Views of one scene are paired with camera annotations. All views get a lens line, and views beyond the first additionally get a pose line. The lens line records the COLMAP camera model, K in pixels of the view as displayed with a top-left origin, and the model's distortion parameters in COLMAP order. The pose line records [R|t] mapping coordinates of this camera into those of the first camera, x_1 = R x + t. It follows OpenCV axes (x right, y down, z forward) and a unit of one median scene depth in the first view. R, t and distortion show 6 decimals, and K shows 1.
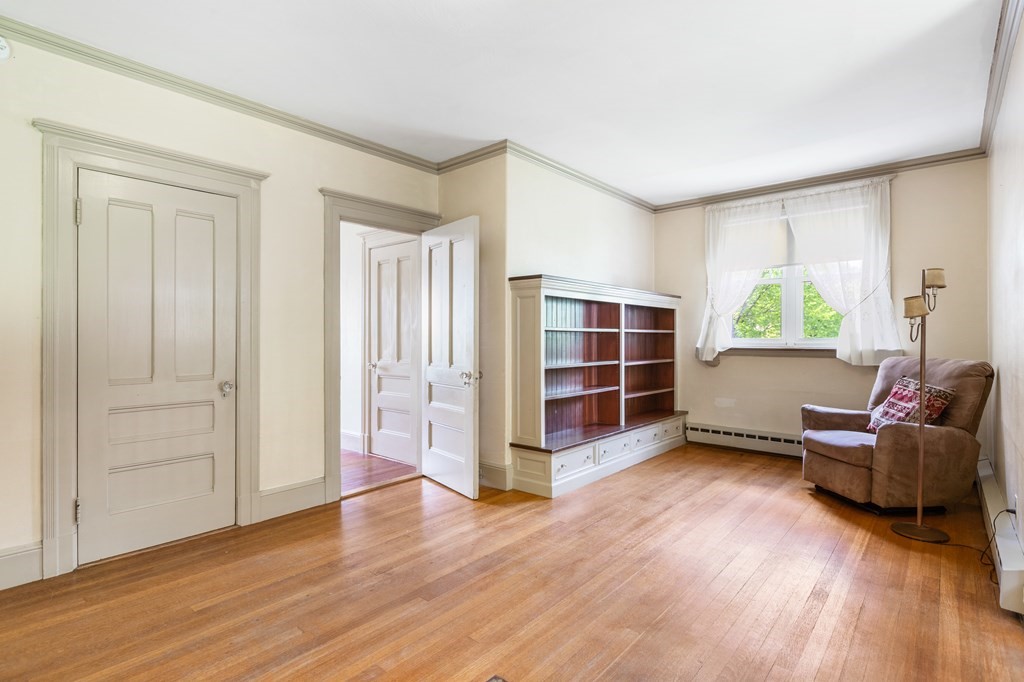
lens RADIAL K [[514.8, 0, 522.2], [0, 514.8, 334.1], [0, 0, 1]] dist [0.002776, -0.001019]
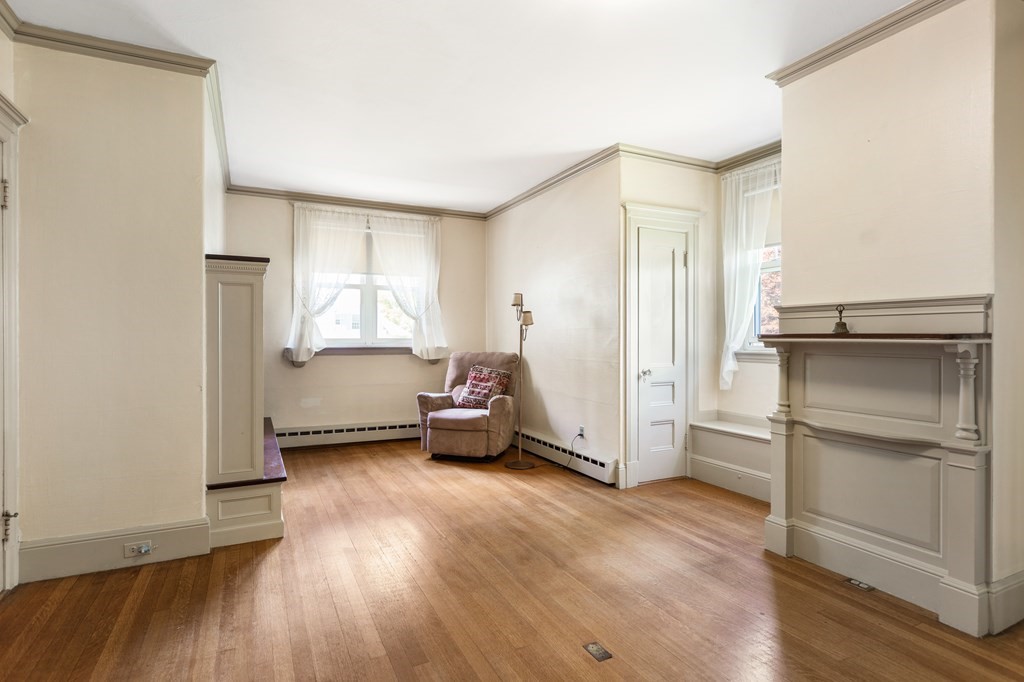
lens RADIAL K [[514.8, 0, 516.6], [0, 514.8, 341.6], [0, 0, 1]] dist [0.002776, -0.001019]
pose [[0.395526, -0.007669, 0.918423, -0.532631], [-0.006434, 0.999917, 0.011120, 0.000291], [-0.918432, -0.010307, 0.395444, 0.338471]]
